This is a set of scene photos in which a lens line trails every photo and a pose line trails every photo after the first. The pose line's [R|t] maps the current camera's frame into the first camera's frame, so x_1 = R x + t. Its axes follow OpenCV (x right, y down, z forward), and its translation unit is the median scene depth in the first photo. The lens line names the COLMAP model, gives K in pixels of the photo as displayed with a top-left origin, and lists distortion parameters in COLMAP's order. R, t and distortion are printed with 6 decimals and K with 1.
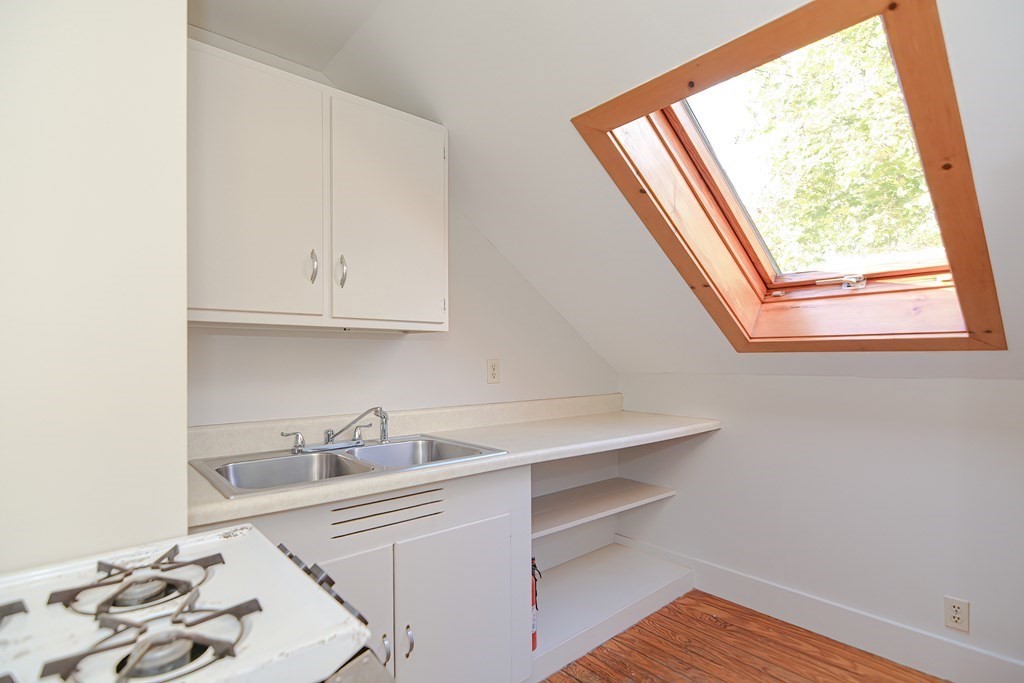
lens RADIAL K [[504.0, 0, 506.8], [0, 504.0, 359.1], [0, 0, 1]] dist [-0.000696, -0.000363]
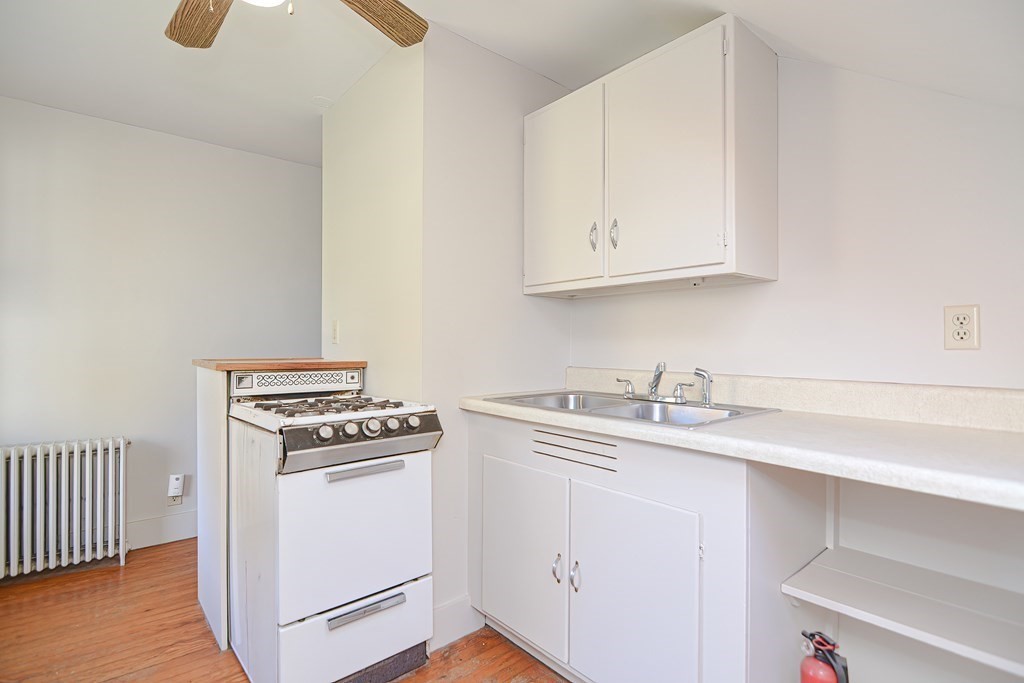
lens RADIAL K [[484.6, 0, 512.0], [0, 484.6, 341.5], [0, 0, 1]] dist [-0.001691, -0.001001]
pose [[0.023001, -0.004592, -0.999725, 0.665627], [-0.008141, 0.999955, -0.004780, 0.062177], [0.999702, 0.008249, 0.022963, 0.691582]]
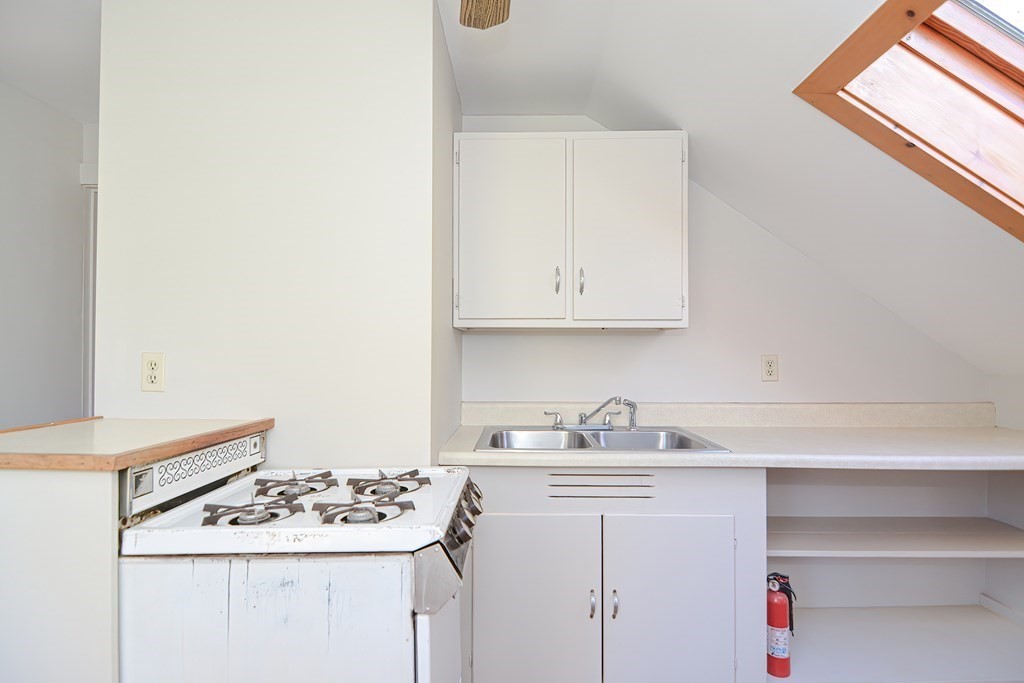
lens RADIAL K [[502.0, 0, 515.2], [0, 502.0, 346.4], [0, 0, 1]] dist [-0.003908, -0.002111]
pose [[0.752310, -0.005311, -0.658788, 0.313865], [-0.005160, 0.999889, -0.013954, -0.001173], [0.658790, 0.013897, 0.752199, -0.001036]]
